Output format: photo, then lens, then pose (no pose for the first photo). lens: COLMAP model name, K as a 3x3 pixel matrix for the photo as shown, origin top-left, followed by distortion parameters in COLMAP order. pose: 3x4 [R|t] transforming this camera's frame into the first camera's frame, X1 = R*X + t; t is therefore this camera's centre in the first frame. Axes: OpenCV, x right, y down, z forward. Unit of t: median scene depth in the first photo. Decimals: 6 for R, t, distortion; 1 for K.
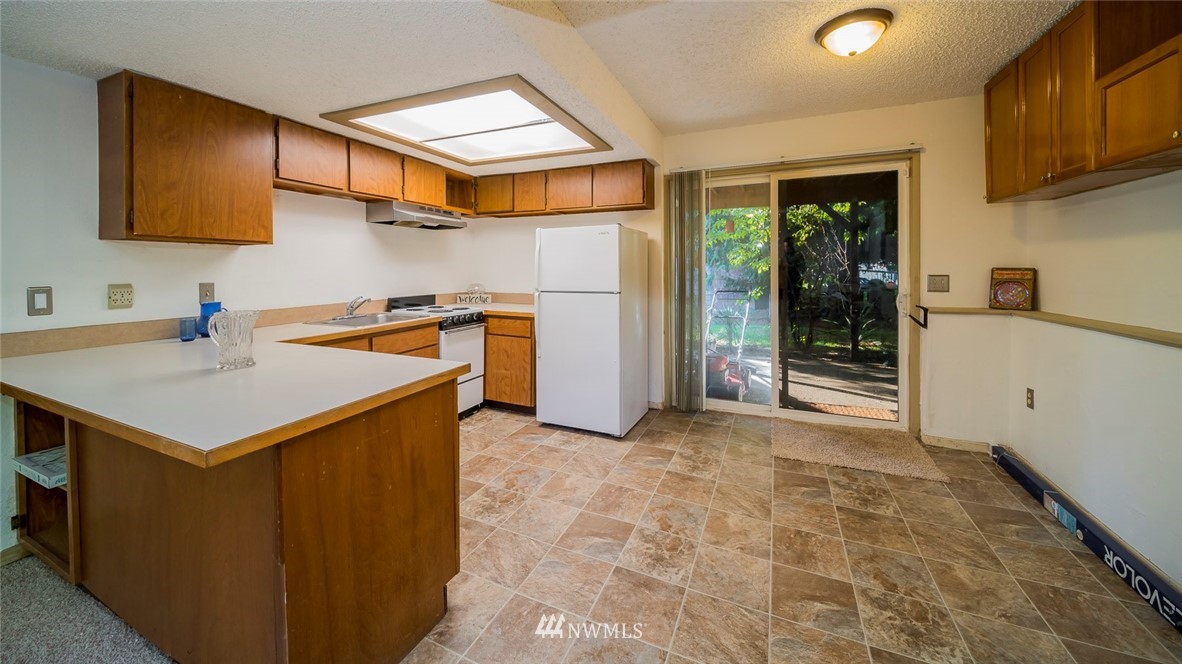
lens RADIAL K [[420.5, 0, 585.5], [0, 420.5, 271.6], [0, 0, 1]] dist [0.001616, -0.001630]
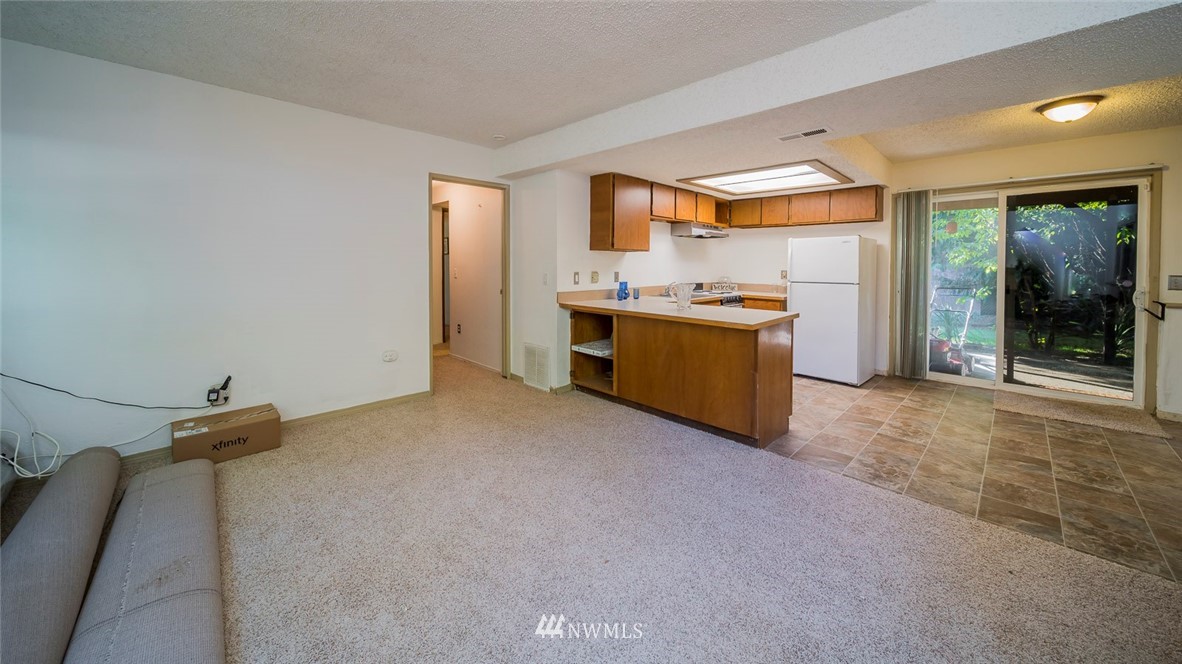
lens RADIAL K [[420.5, 0, 585.5], [0, 420.5, 271.6], [0, 0, 1]] dist [0.001616, -0.001630]
pose [[0.931084, 0.016031, -0.364453, -0.226126], [-0.012816, 0.999855, 0.011240, 0.004037], [0.364581, -0.005795, 0.931154, -0.568884]]
